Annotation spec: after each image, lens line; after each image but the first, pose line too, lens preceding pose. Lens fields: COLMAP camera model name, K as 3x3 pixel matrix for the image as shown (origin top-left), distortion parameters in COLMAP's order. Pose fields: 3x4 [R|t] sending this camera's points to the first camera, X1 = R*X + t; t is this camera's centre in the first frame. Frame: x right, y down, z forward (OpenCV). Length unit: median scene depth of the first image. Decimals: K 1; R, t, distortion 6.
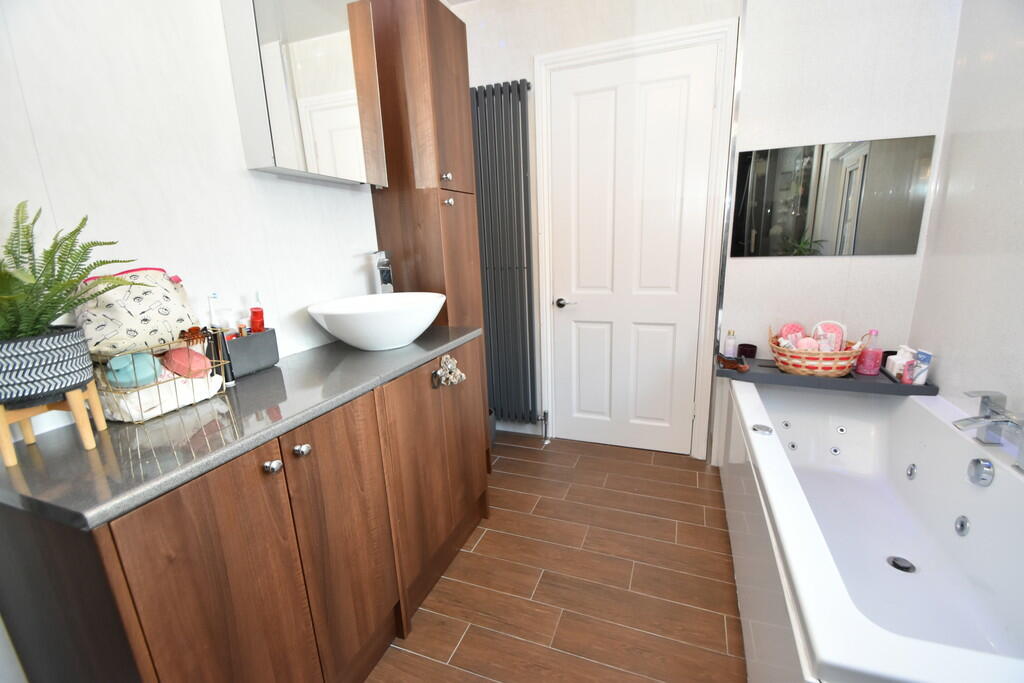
lens RADIAL K [[452.0, 0, 513.8], [0, 452.0, 350.4], [0, 0, 1]] dist [0.026610, -0.020878]
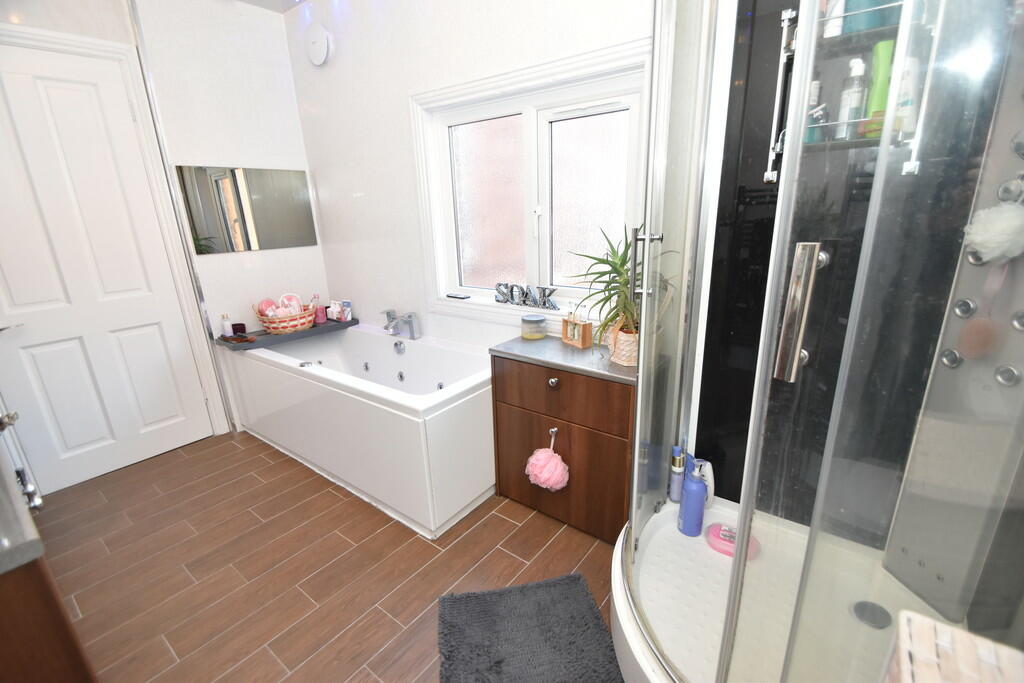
lens RADIAL K [[452.0, 0, 513.8], [0, 452.0, 350.4], [0, 0, 1]] dist [0.026610, -0.020878]
pose [[0.291398, -0.261828, 0.920073, -0.487186], [0.256208, 0.948036, 0.188641, 0.017340], [-0.921653, 0.180761, 0.343338, -0.124255]]
